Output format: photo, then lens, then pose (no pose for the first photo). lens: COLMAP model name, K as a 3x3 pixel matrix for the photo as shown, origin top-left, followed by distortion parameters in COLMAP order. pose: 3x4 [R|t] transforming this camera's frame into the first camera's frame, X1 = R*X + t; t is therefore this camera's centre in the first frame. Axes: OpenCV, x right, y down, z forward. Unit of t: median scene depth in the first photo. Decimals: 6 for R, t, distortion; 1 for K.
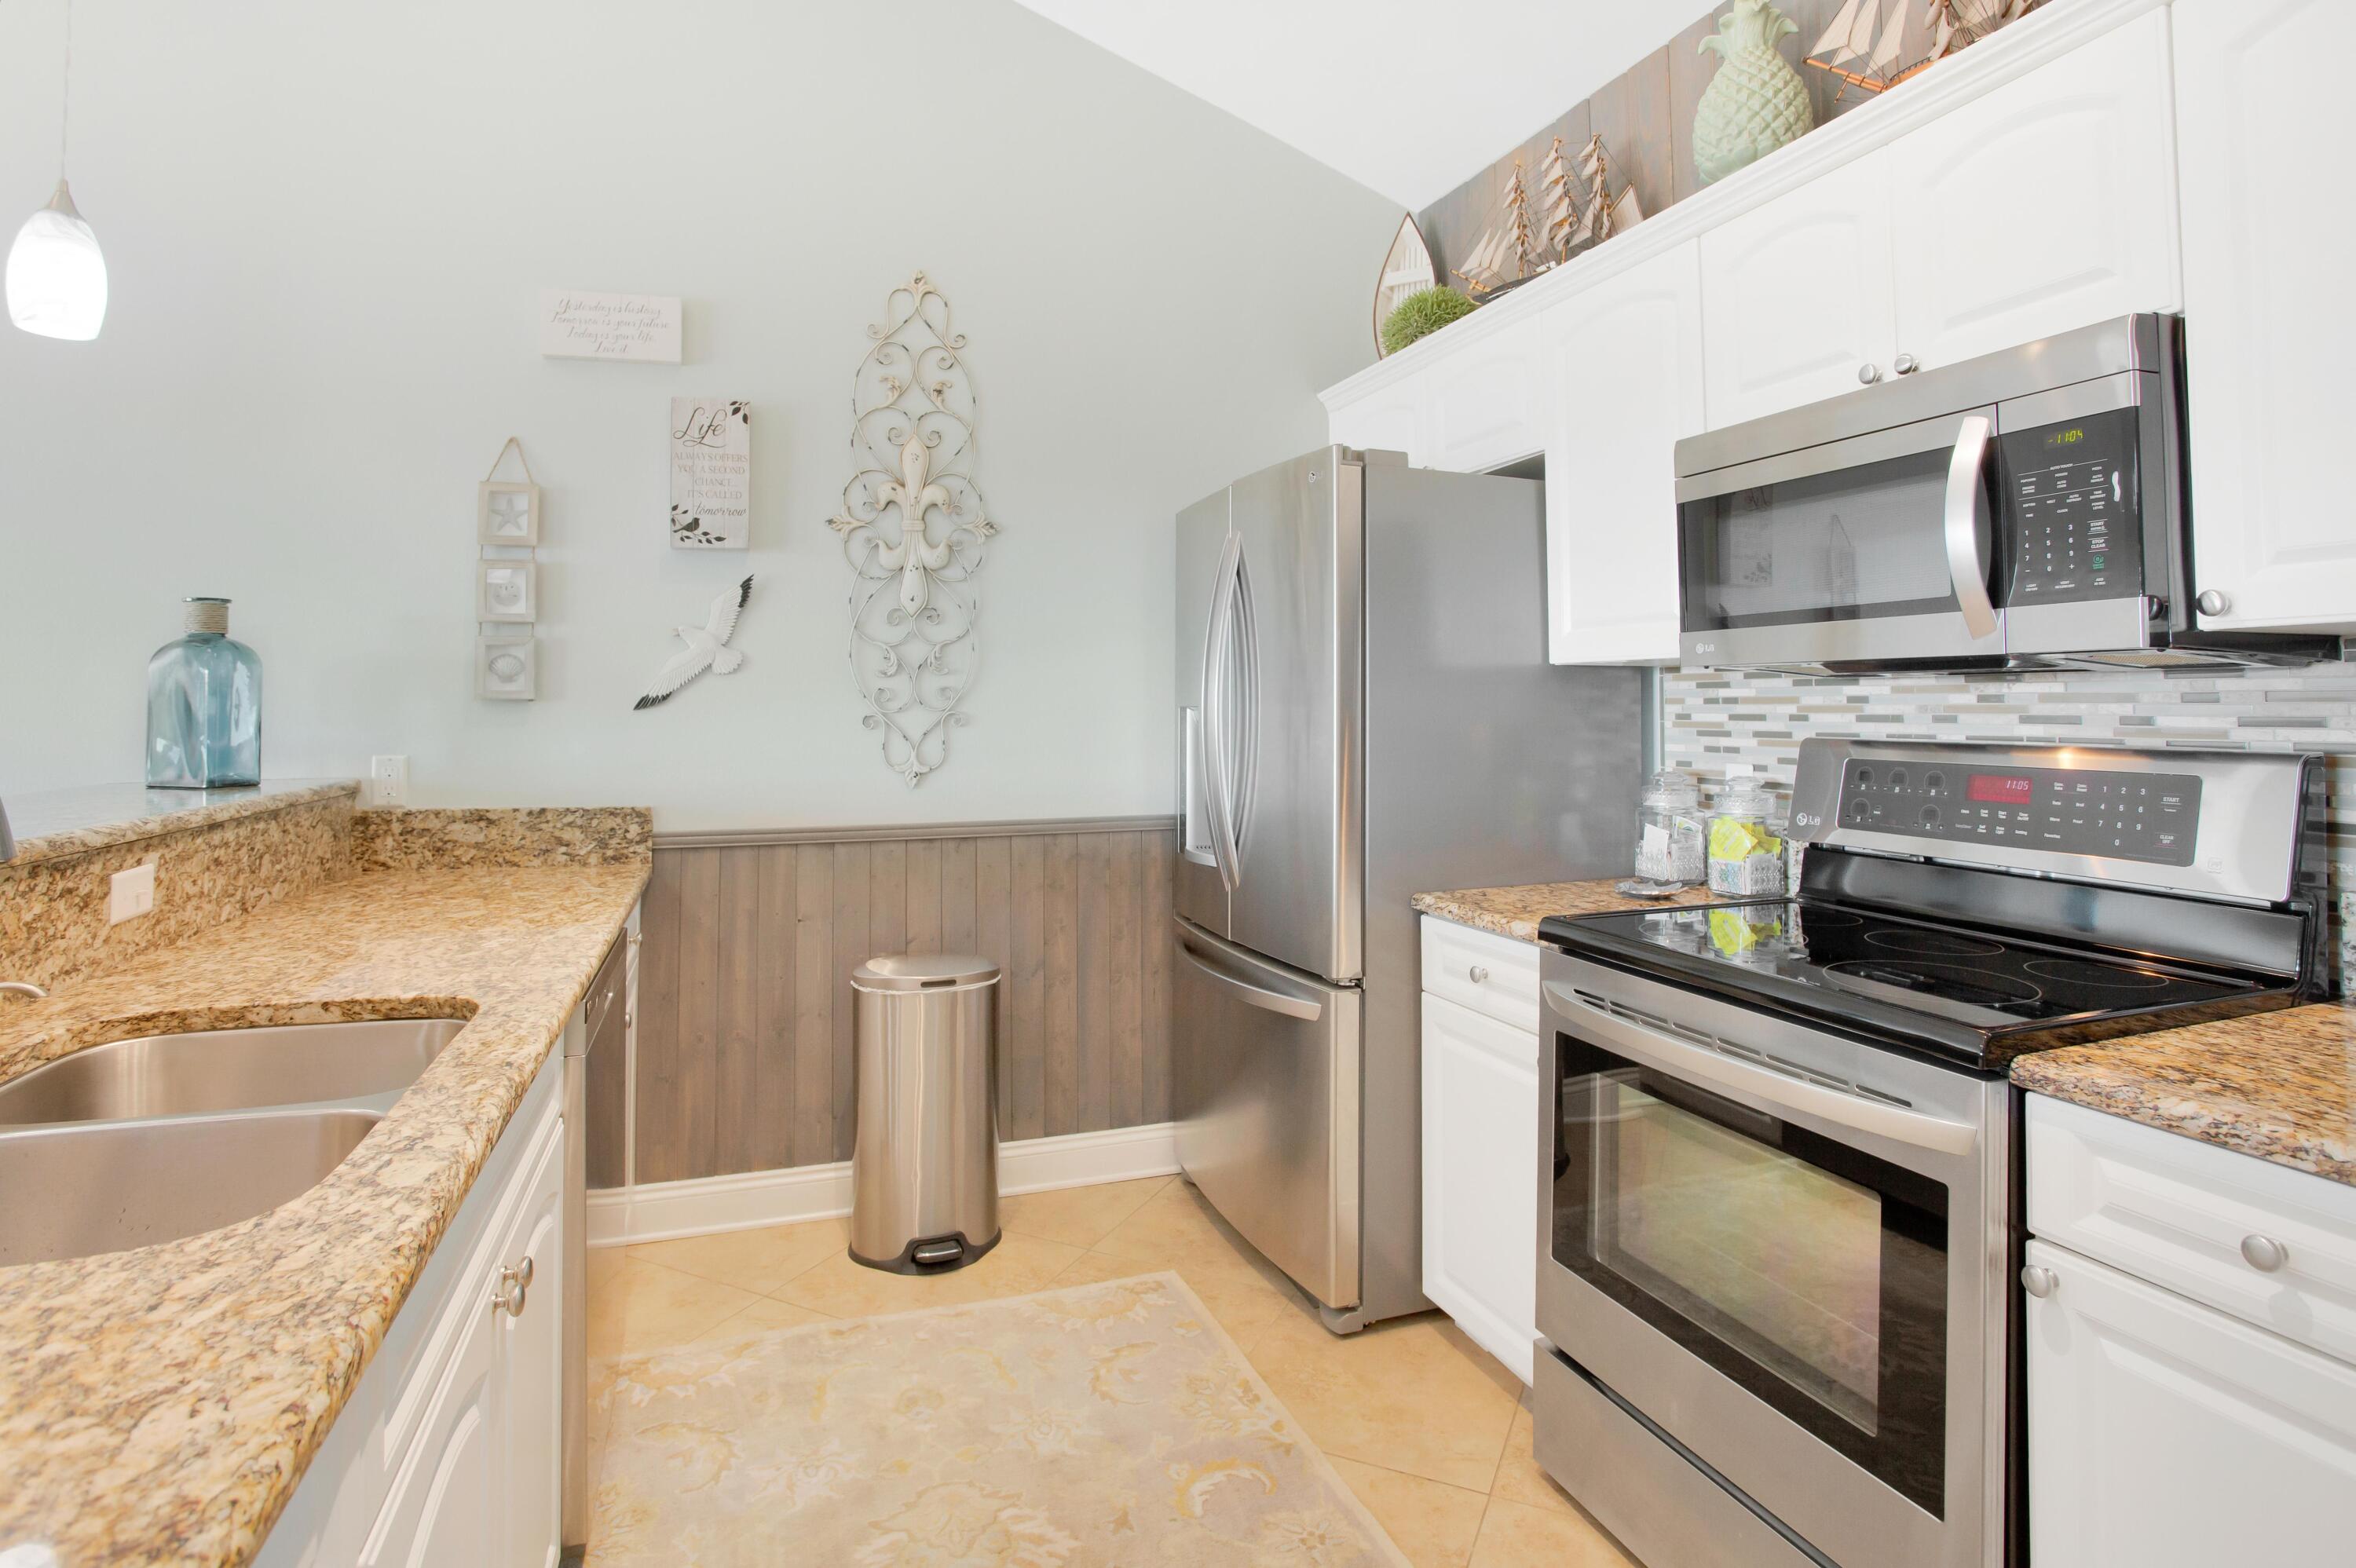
lens RADIAL K [[1210.2, 0, 1177.1], [0, 1210.2, 757.6], [0, 0, 1]] dist [-0.051243, 0.028516]
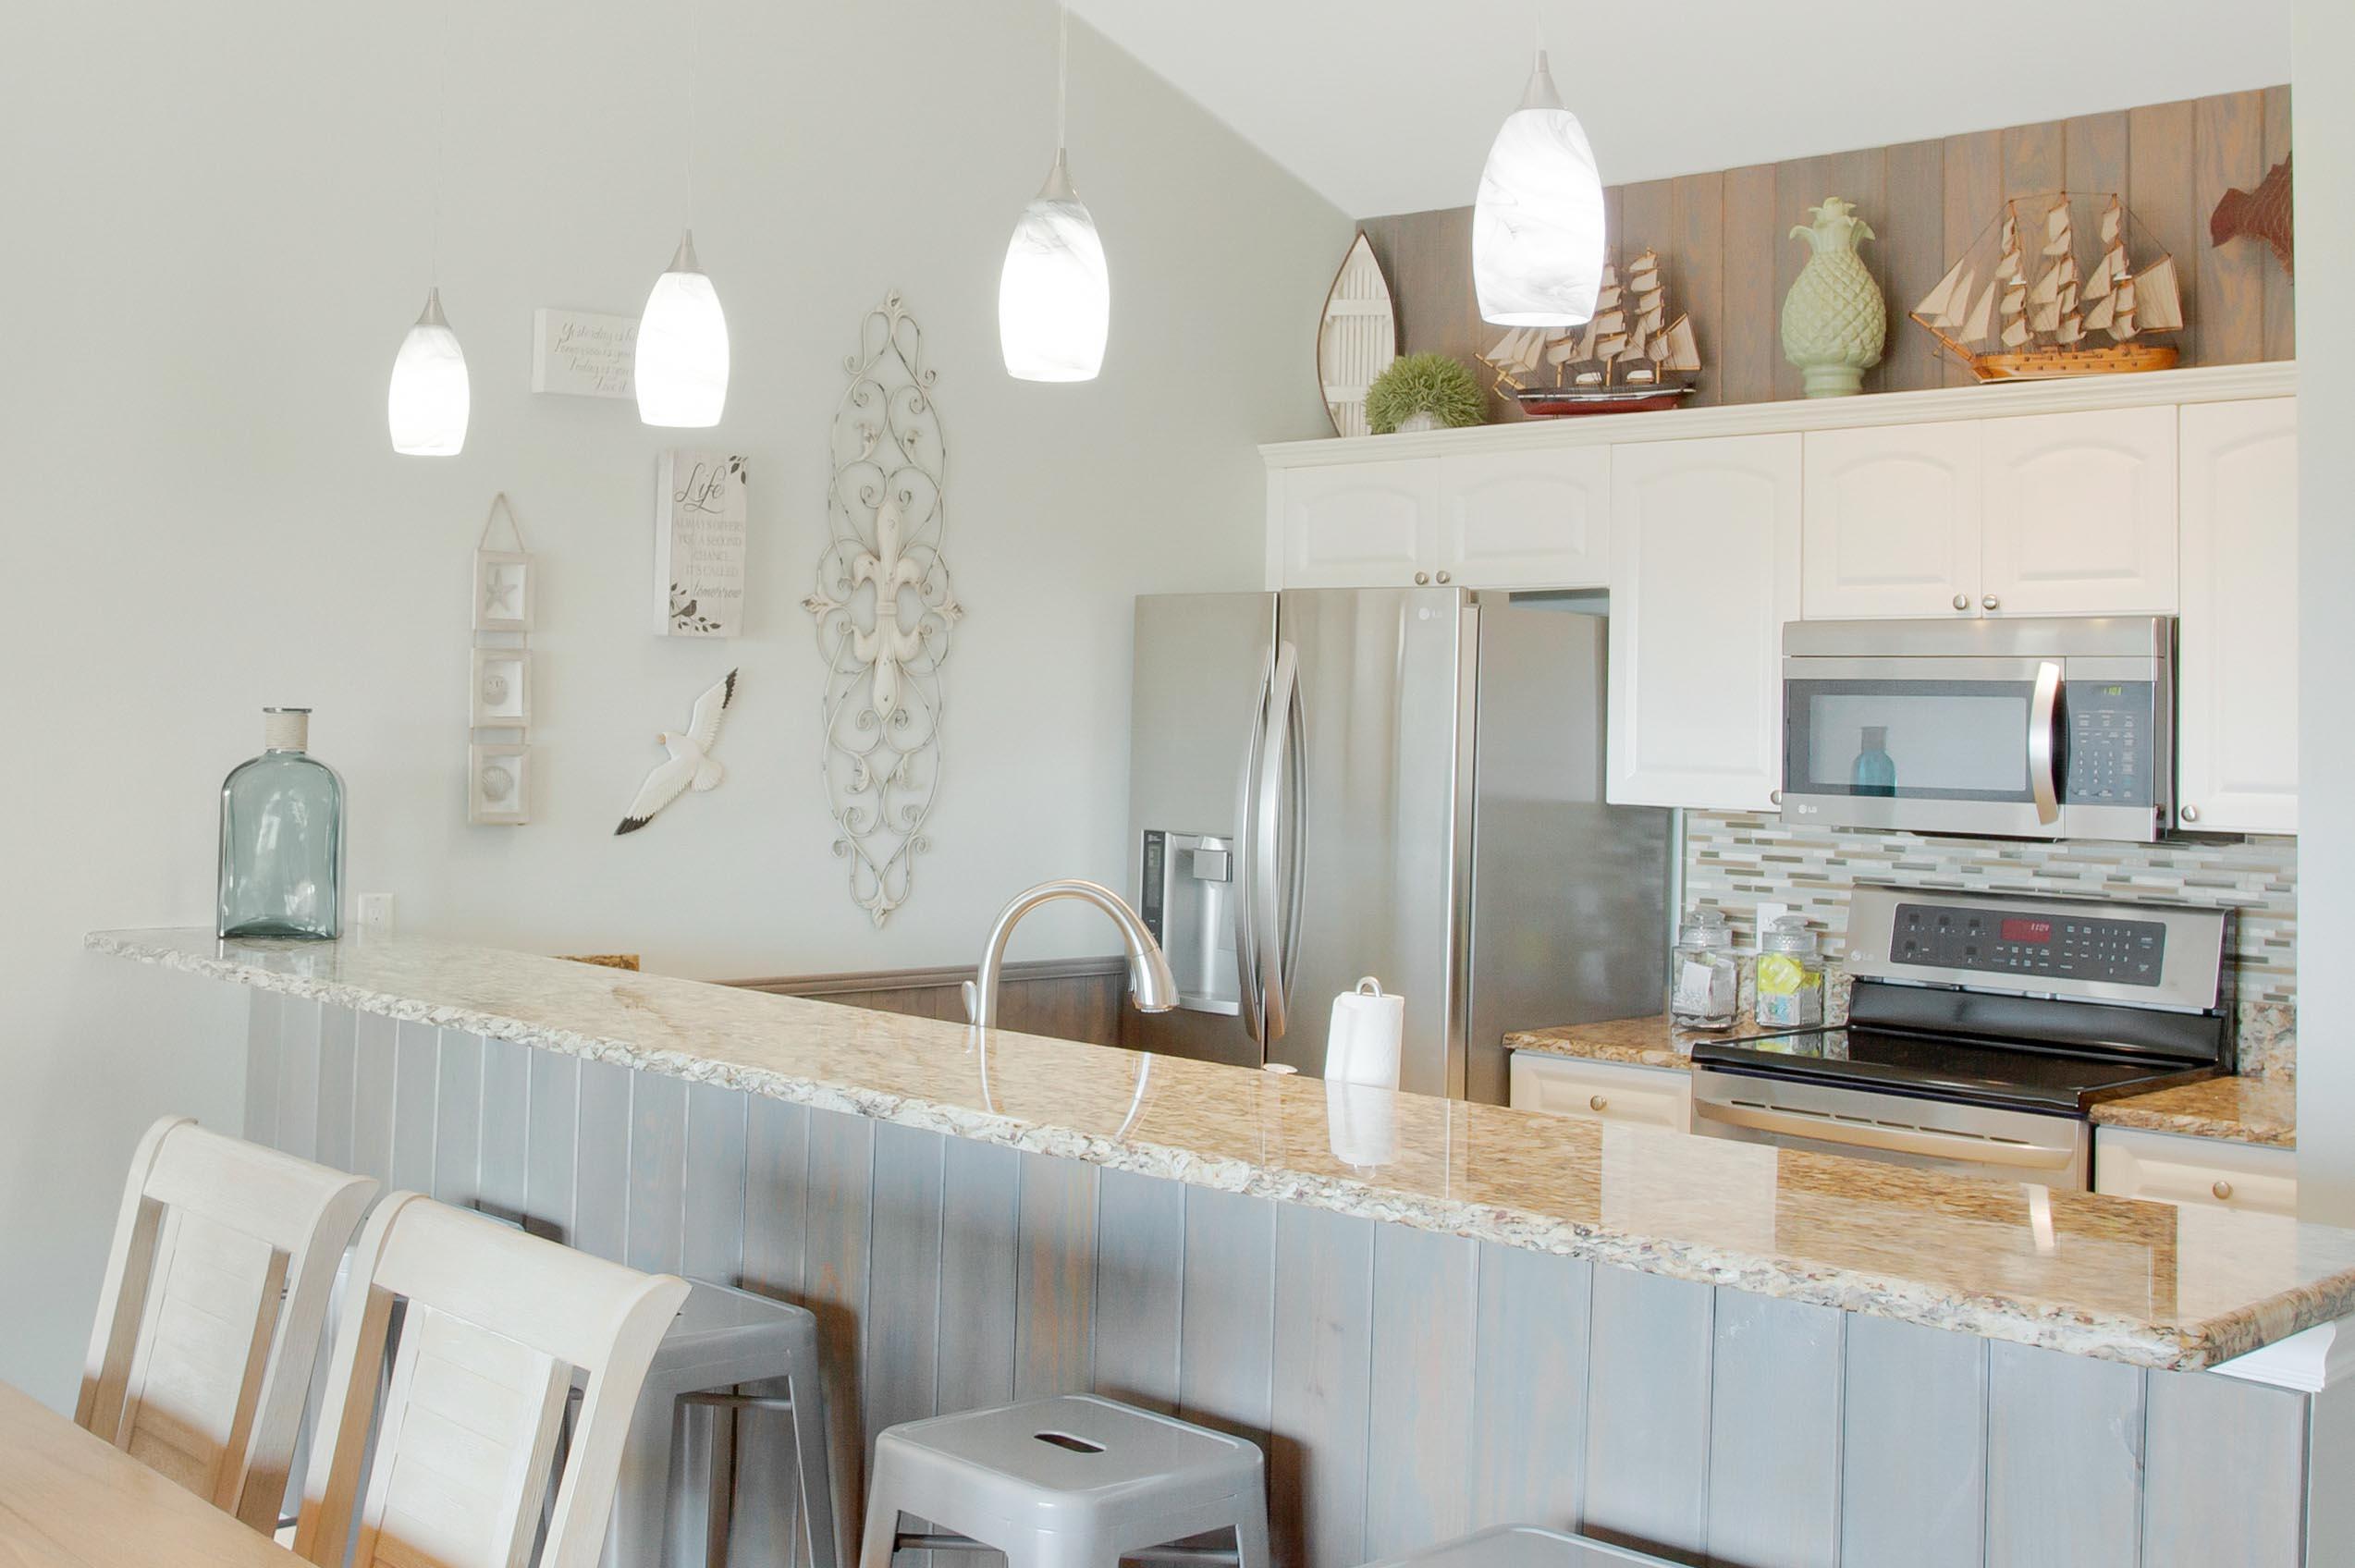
lens RADIAL K [[2517.9, 0, 1173.2], [0, 2517.9, 966.4], [0, 0, 1]] dist [0.090718, -0.219665]
pose [[0.911655, -0.012830, 0.410756, -0.932418], [-0.009511, 0.998586, 0.052300, -0.050932], [-0.410846, -0.051587, 0.910244, -0.813525]]
